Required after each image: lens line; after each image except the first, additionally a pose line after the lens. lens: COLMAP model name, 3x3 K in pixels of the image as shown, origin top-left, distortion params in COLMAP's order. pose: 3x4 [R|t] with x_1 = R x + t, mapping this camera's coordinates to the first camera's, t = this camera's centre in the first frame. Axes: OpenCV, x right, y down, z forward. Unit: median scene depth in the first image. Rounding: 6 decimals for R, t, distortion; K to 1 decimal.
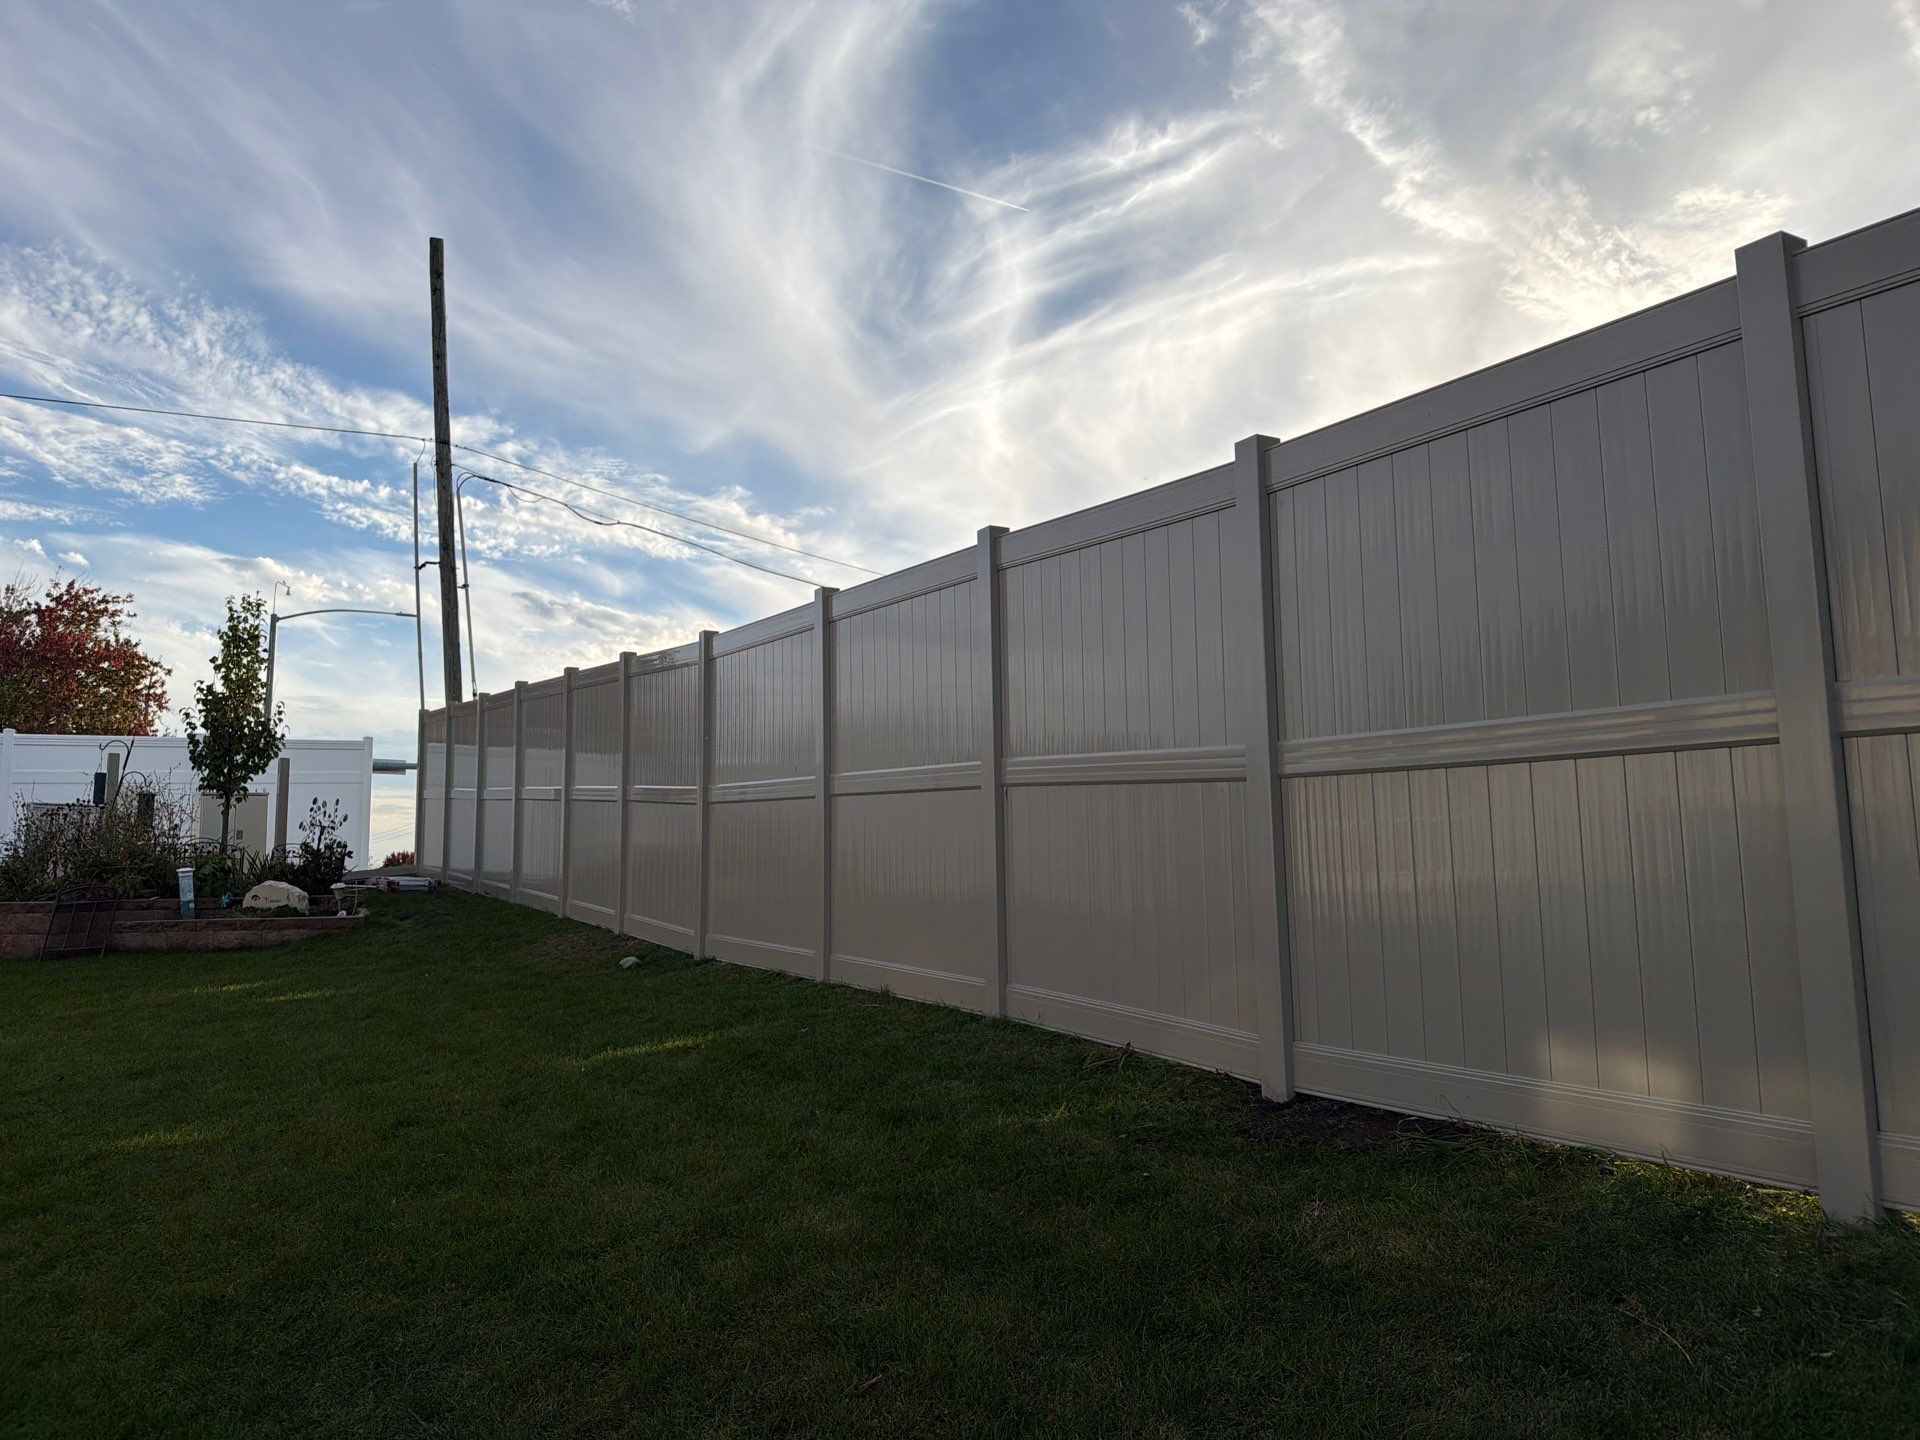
lens RADIAL K [[1320.0, 0, 950.9], [0, 1320.0, 730.8], [0, 0, 1]] dist [0.009459, -0.034194]
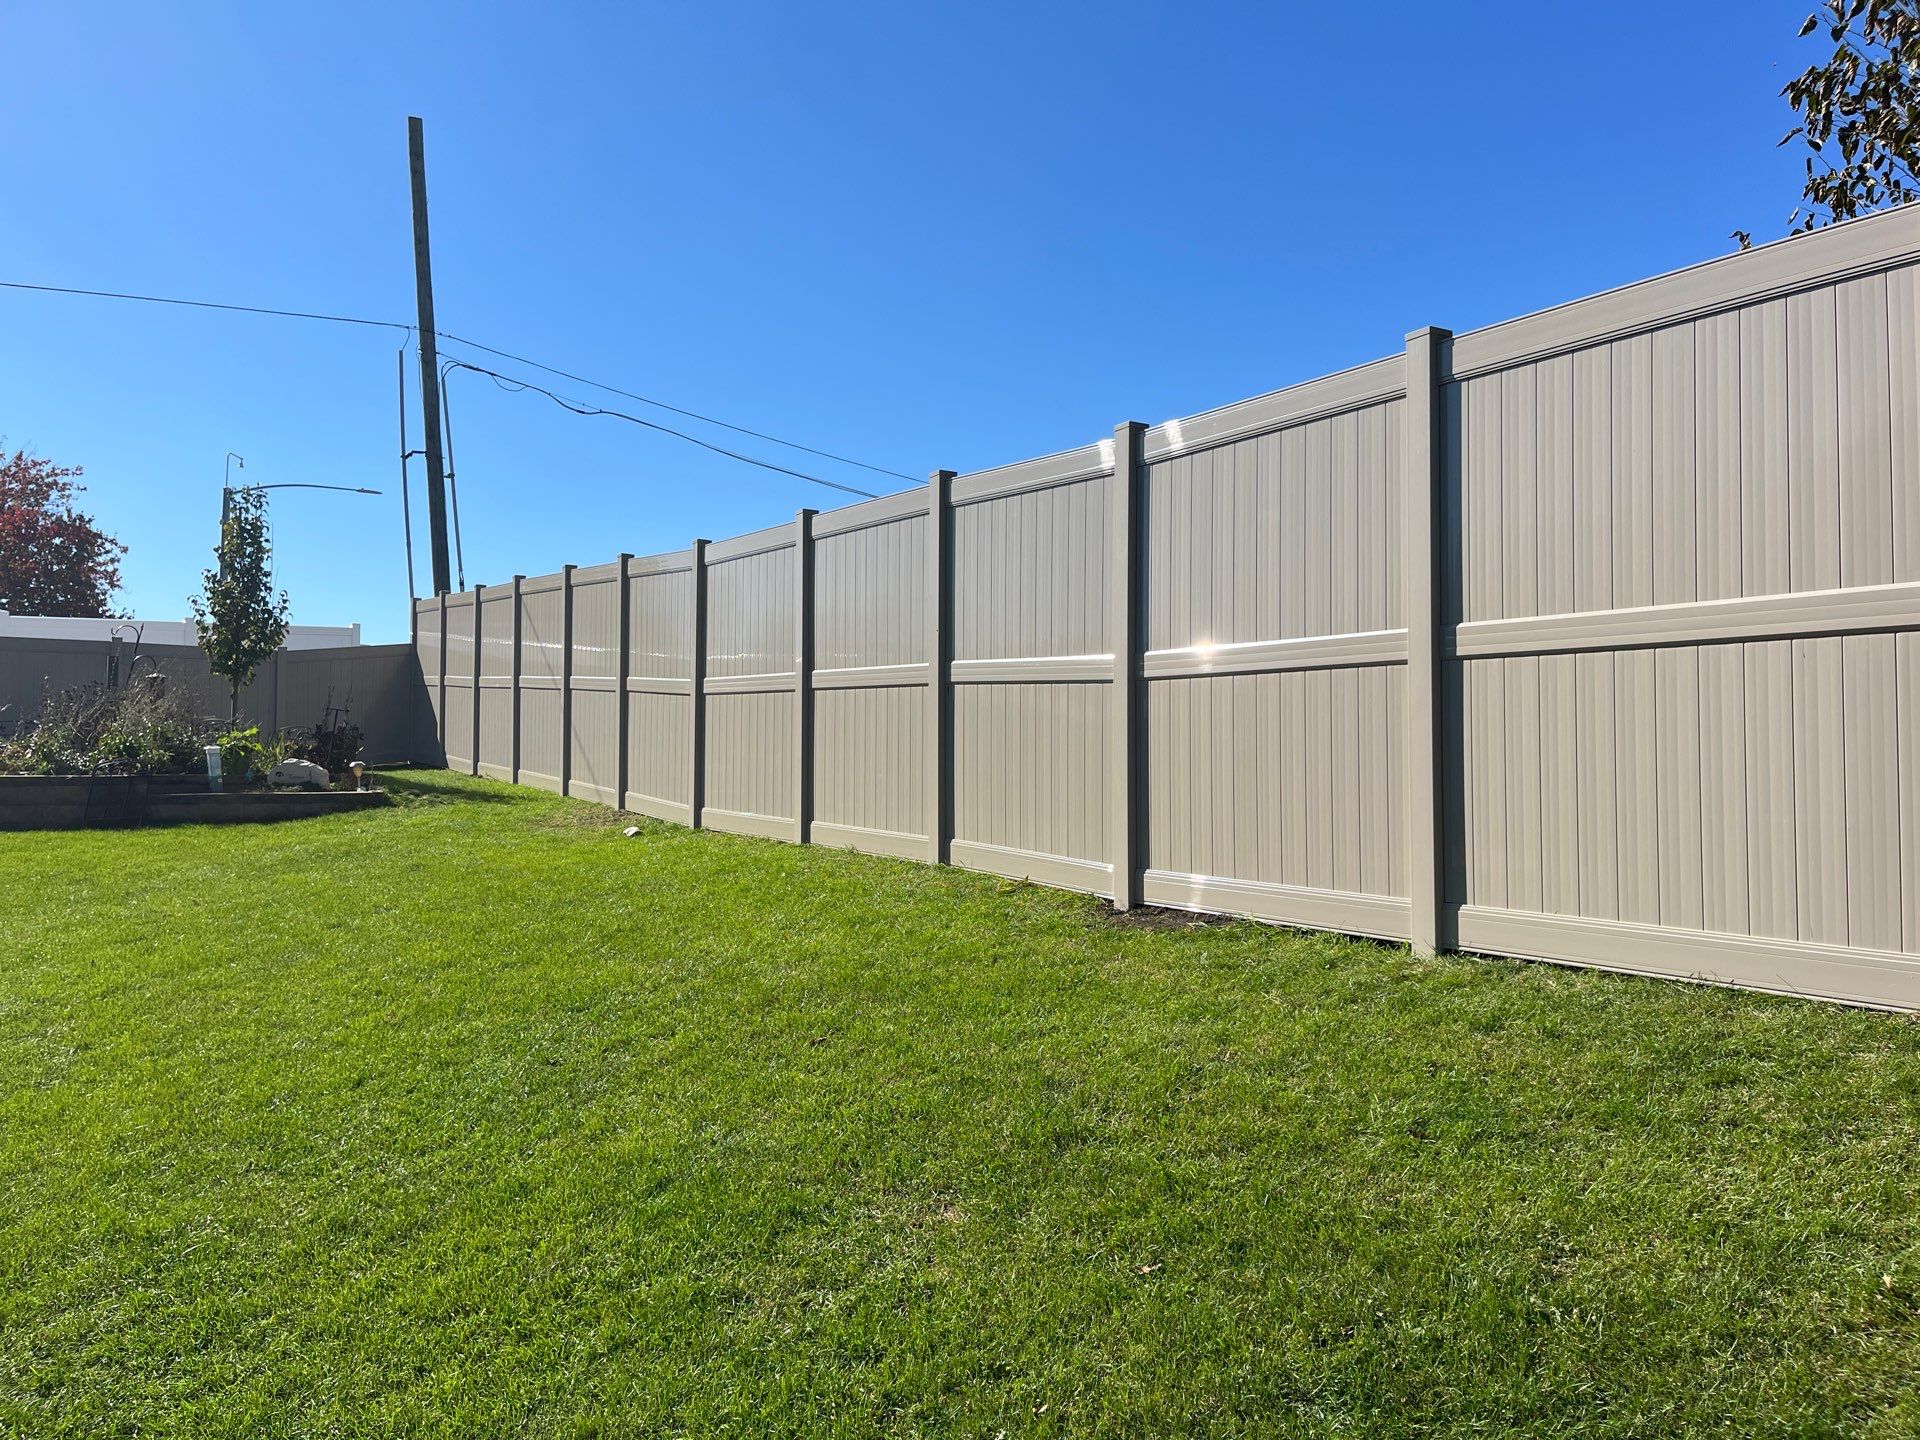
lens RADIAL K [[1760.2, 0, 968.9], [0, 1760.2, 707.2], [0, 0, 1]] dist [0.000776, 0.000000]
pose [[0.999905, 0.013216, -0.003788, 0.036175], [-0.012963, 0.998087, 0.060445, -0.019145], [0.004580, -0.060390, 0.998164, -0.354476]]
